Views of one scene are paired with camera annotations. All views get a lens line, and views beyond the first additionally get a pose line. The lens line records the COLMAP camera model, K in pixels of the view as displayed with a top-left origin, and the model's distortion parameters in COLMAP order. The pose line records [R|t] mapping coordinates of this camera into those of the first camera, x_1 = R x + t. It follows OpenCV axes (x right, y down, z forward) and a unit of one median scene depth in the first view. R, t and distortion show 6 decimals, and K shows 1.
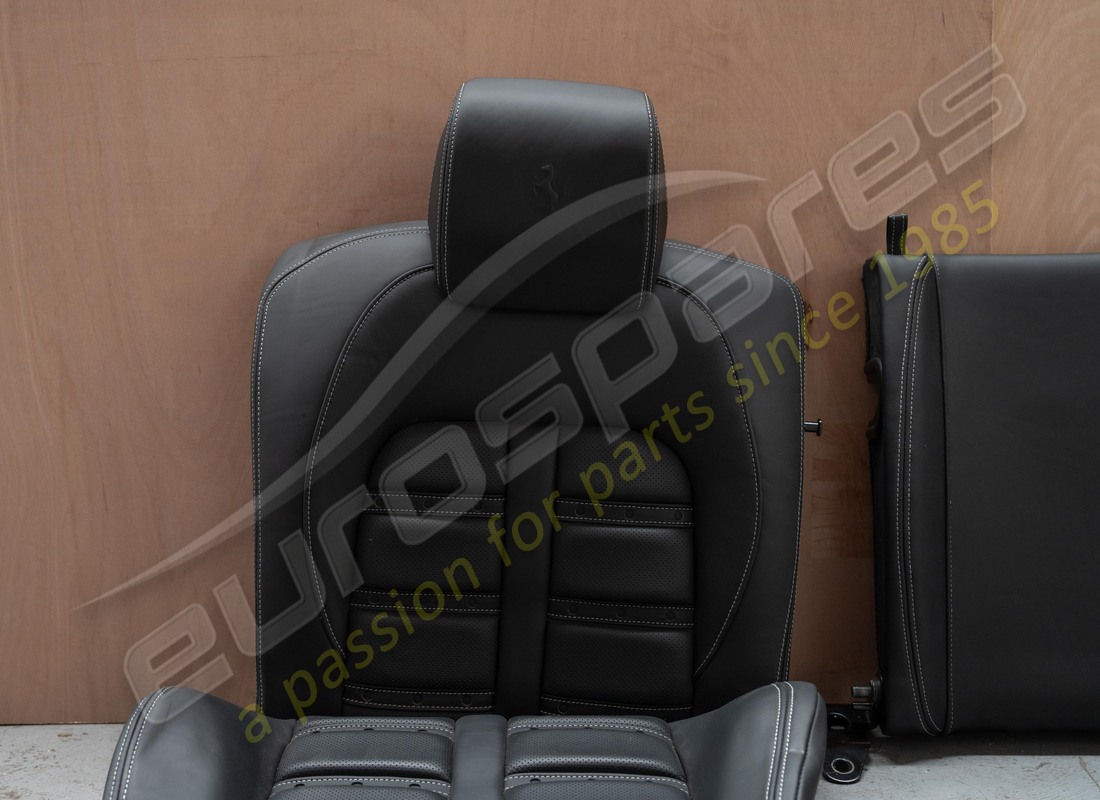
lens RADIAL K [[1443.1, 0, 555.2], [0, 1443.1, 399.2], [0, 0, 1]] dist [0.000339, 0.000000]
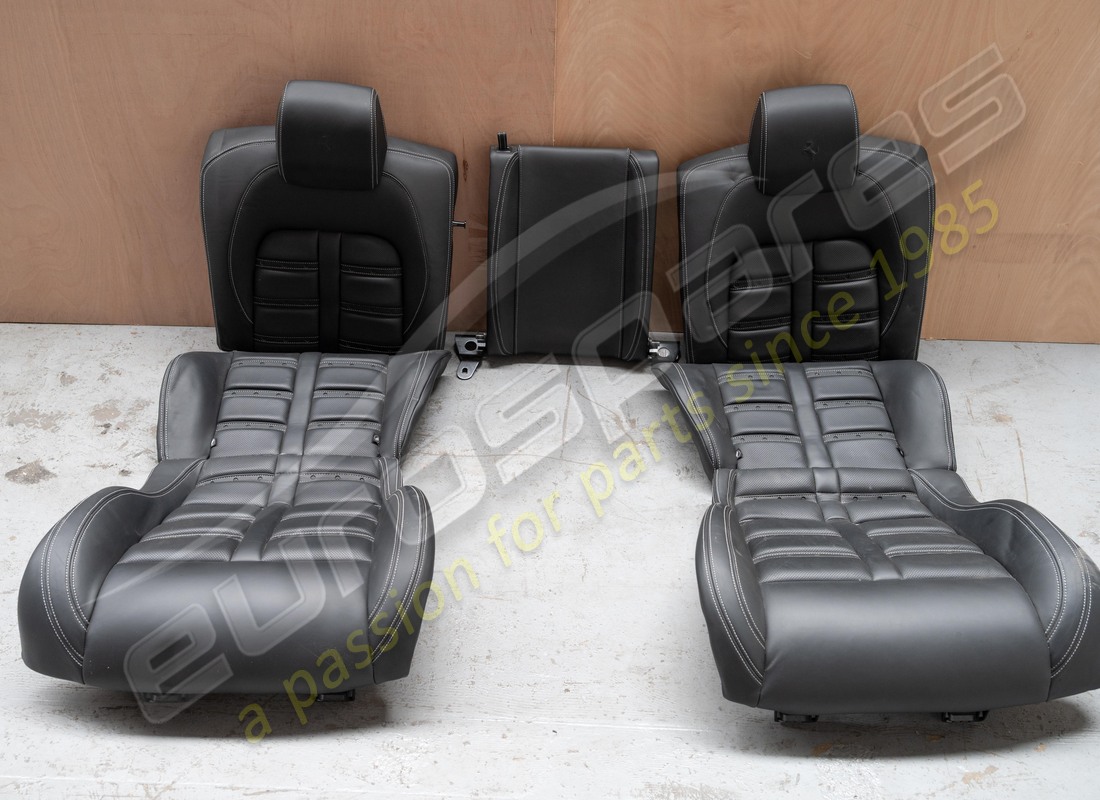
lens RADIAL K [[1277.1, 0, 581.7], [0, 1277.1, 402.4], [0, 0, 1]] dist [0.000229, 0.000000]
pose [[0.998719, 0.026577, 0.043058, 0.275805], [-0.044636, 0.863538, 0.502304, -0.710591], [-0.023833, -0.503583, 0.863618, -0.794406]]
